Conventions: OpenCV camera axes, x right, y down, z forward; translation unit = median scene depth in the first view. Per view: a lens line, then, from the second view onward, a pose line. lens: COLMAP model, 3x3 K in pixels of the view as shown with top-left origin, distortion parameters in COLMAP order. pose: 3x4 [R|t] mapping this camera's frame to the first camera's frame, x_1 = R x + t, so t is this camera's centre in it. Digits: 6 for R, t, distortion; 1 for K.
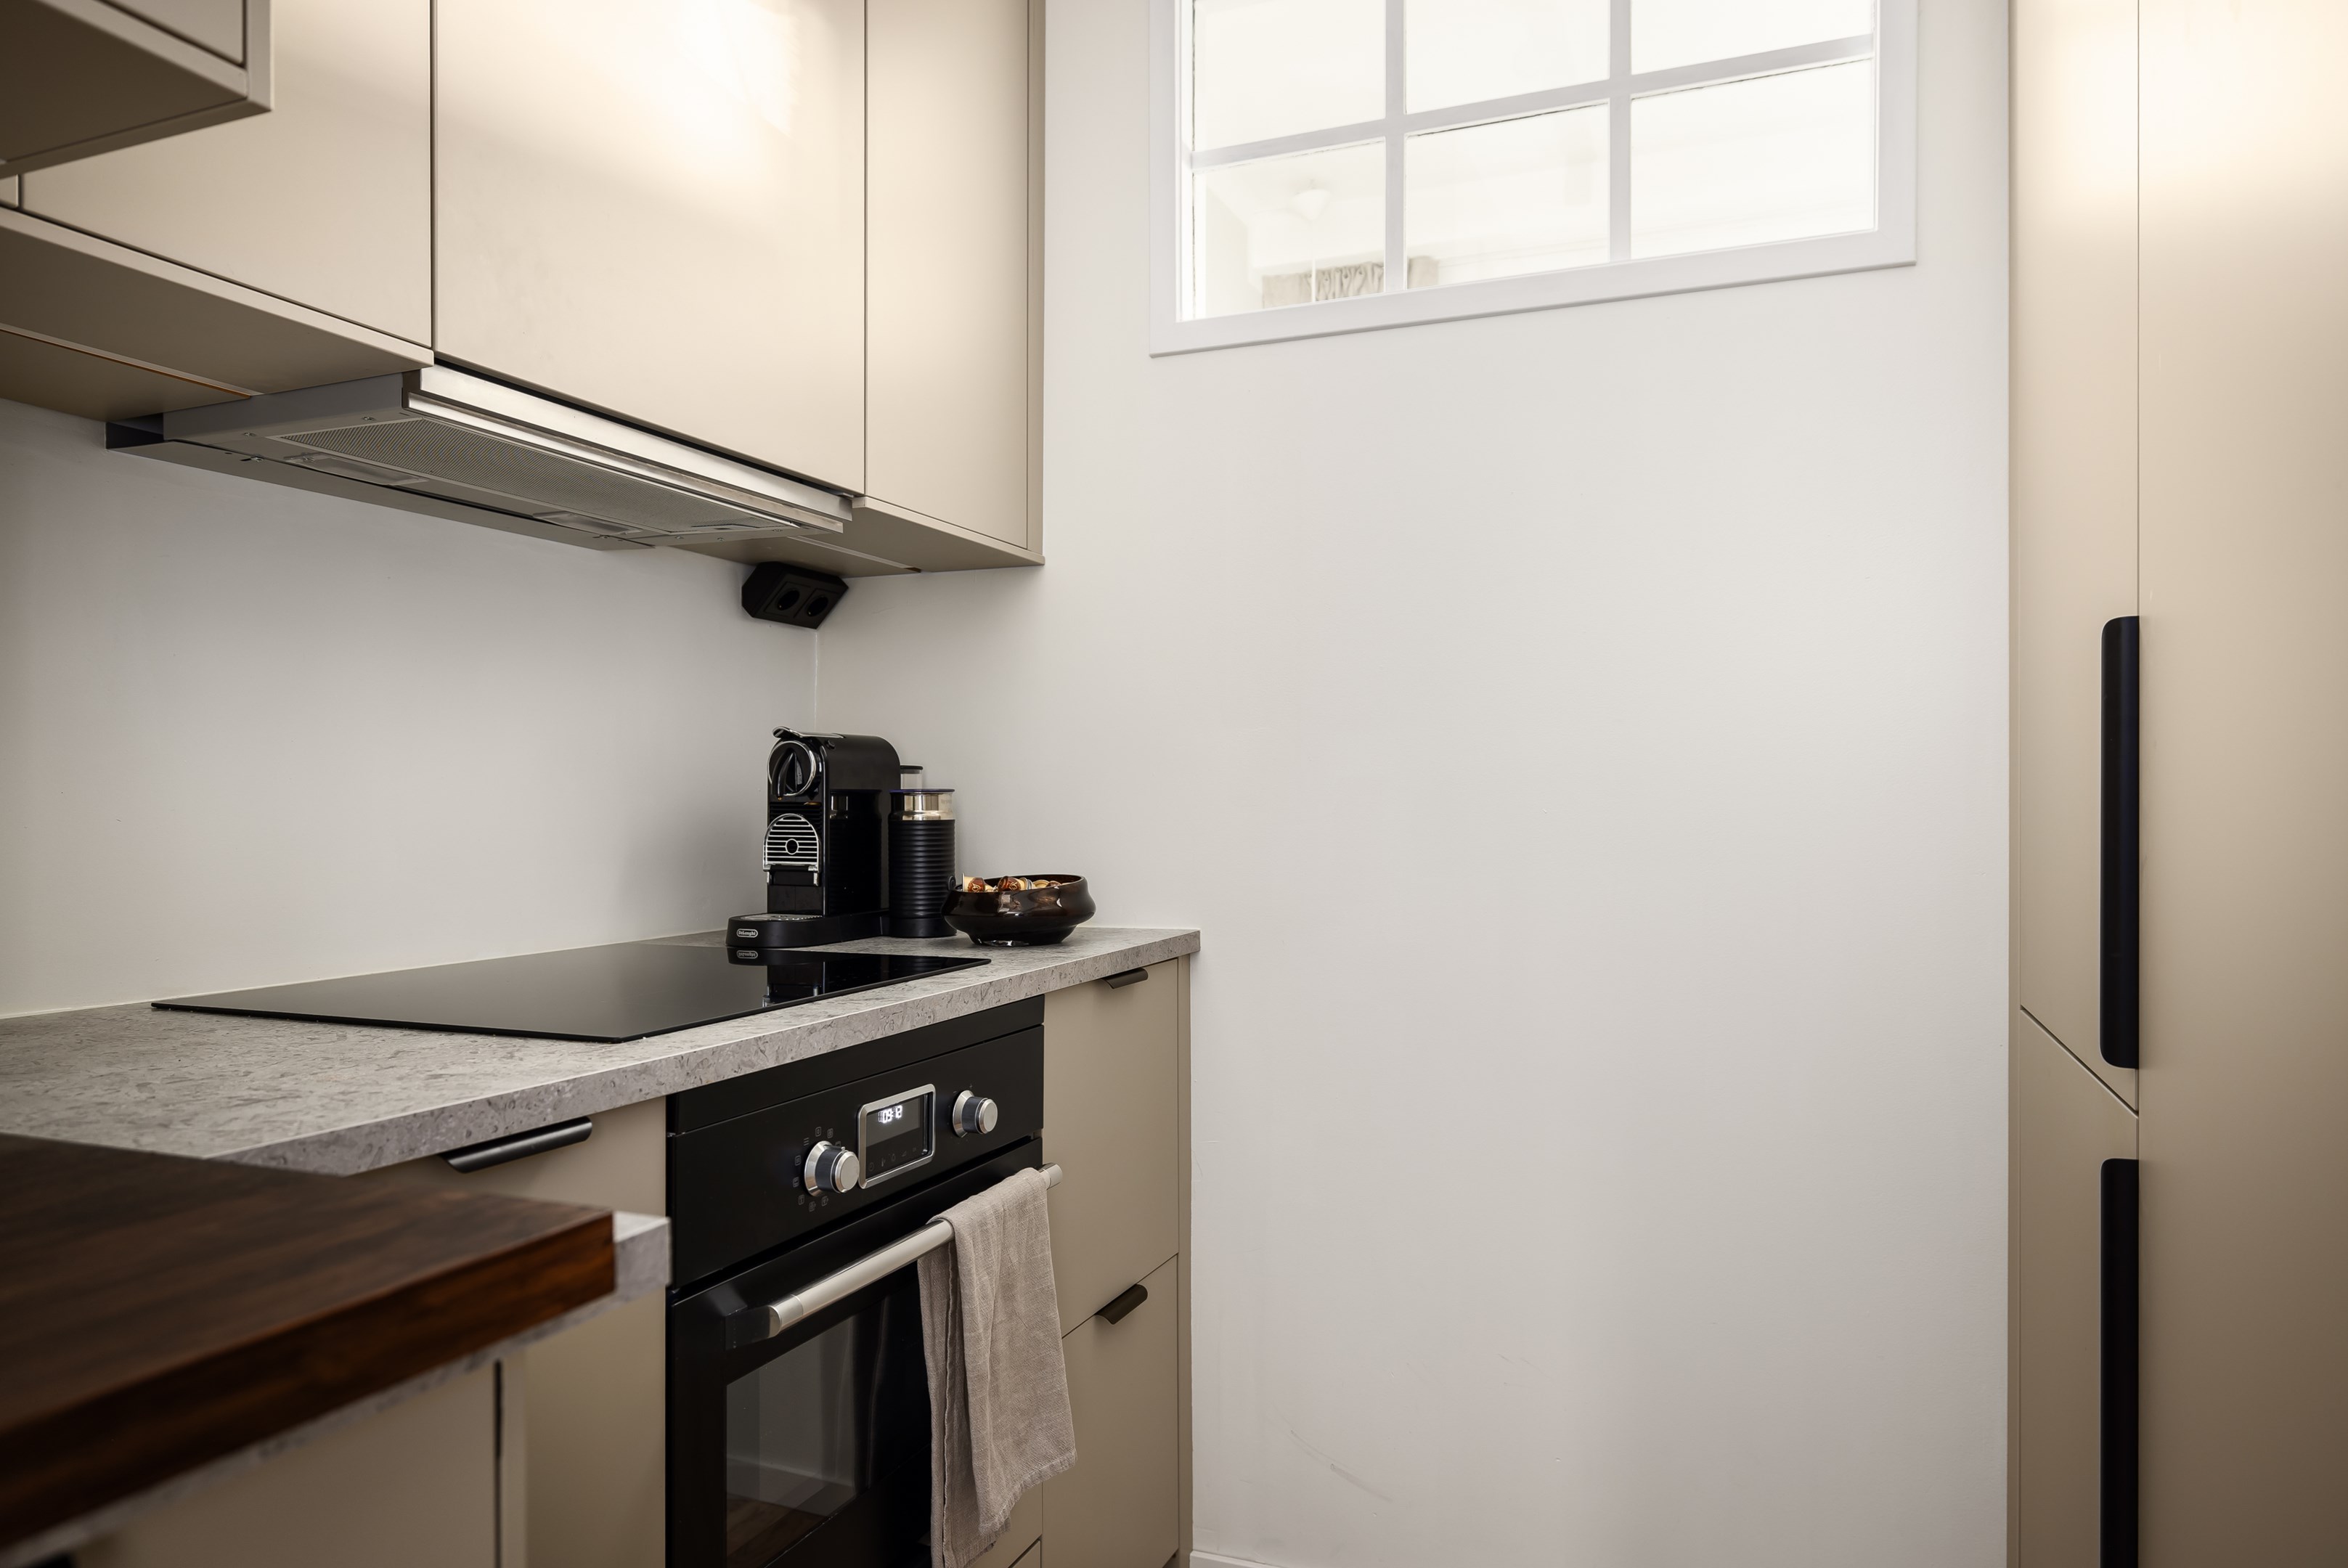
lens RADIAL K [[1512.9, 0, 1169.4], [0, 1512.9, 805.5], [0, 0, 1]] dist [-0.005738, 0.001327]
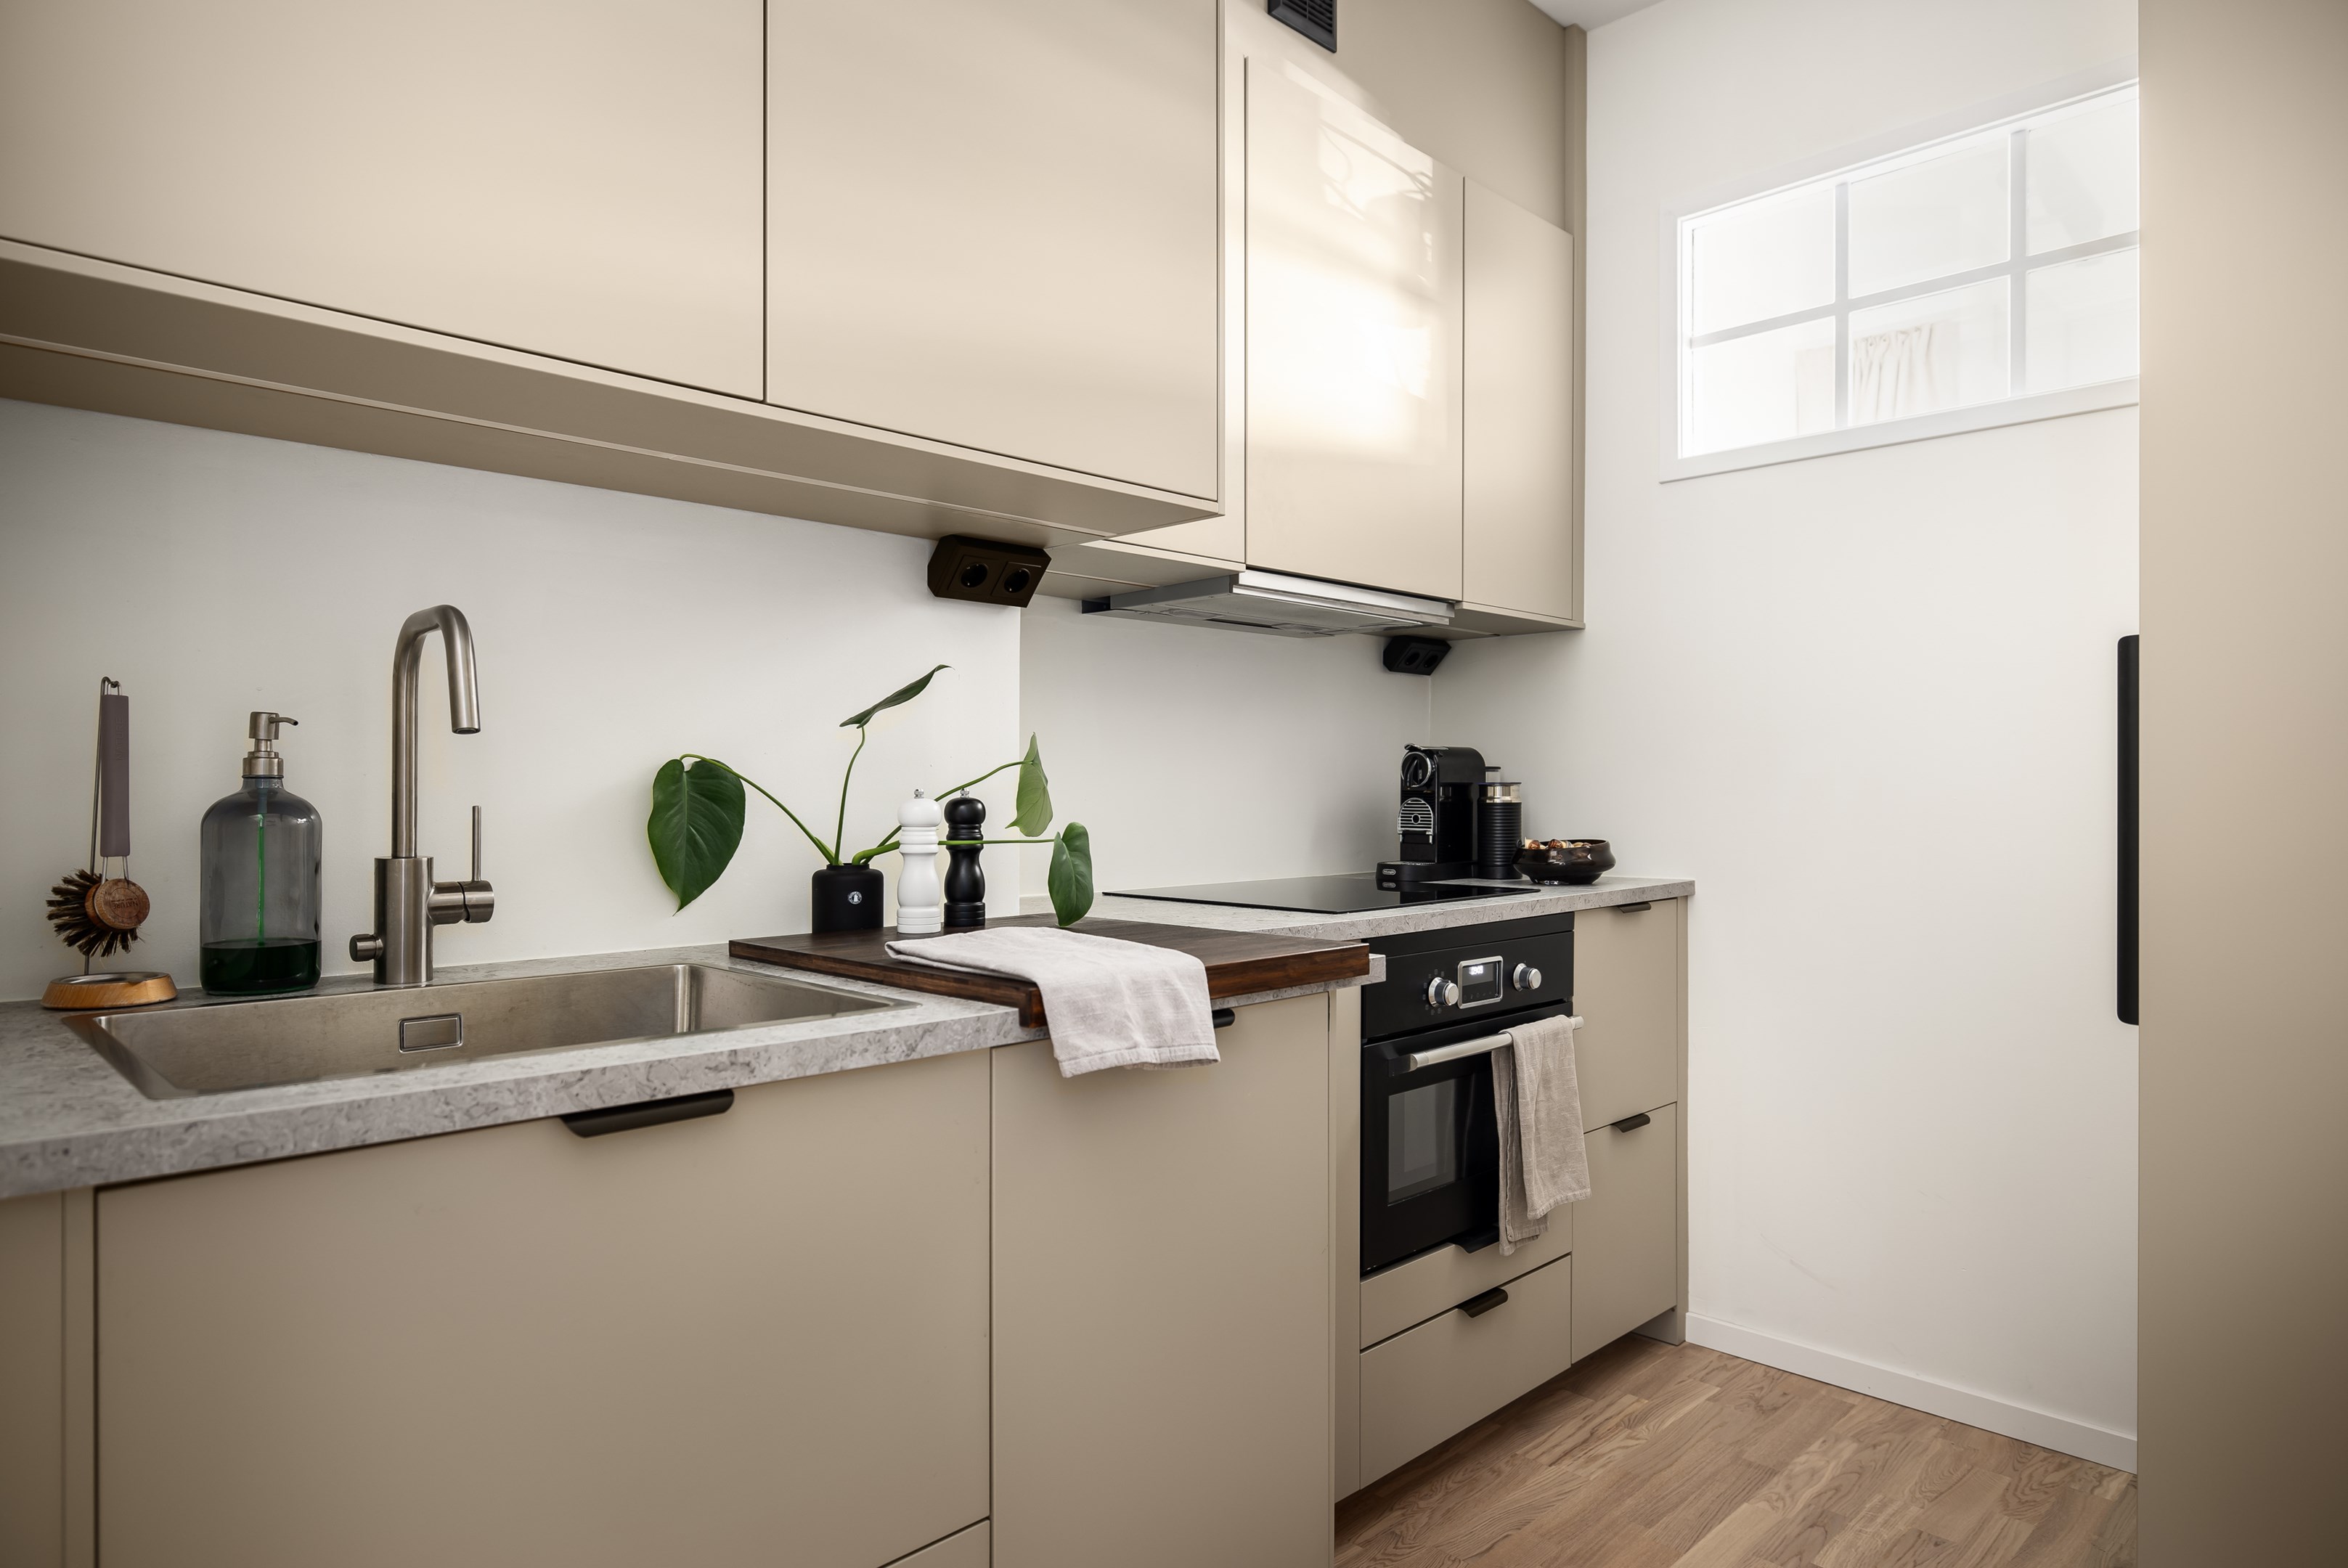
lens RADIAL K [[1384.8, 0, 1170.6], [0, 1384.8, 796.3], [0, 0, 1]] dist [-0.007030, -0.001921]
pose [[0.918924, 0.003655, -0.394417, 0.100035], [-0.002410, 0.999990, 0.003652, -0.001219], [0.394427, -0.002405, 0.918924, -0.502538]]
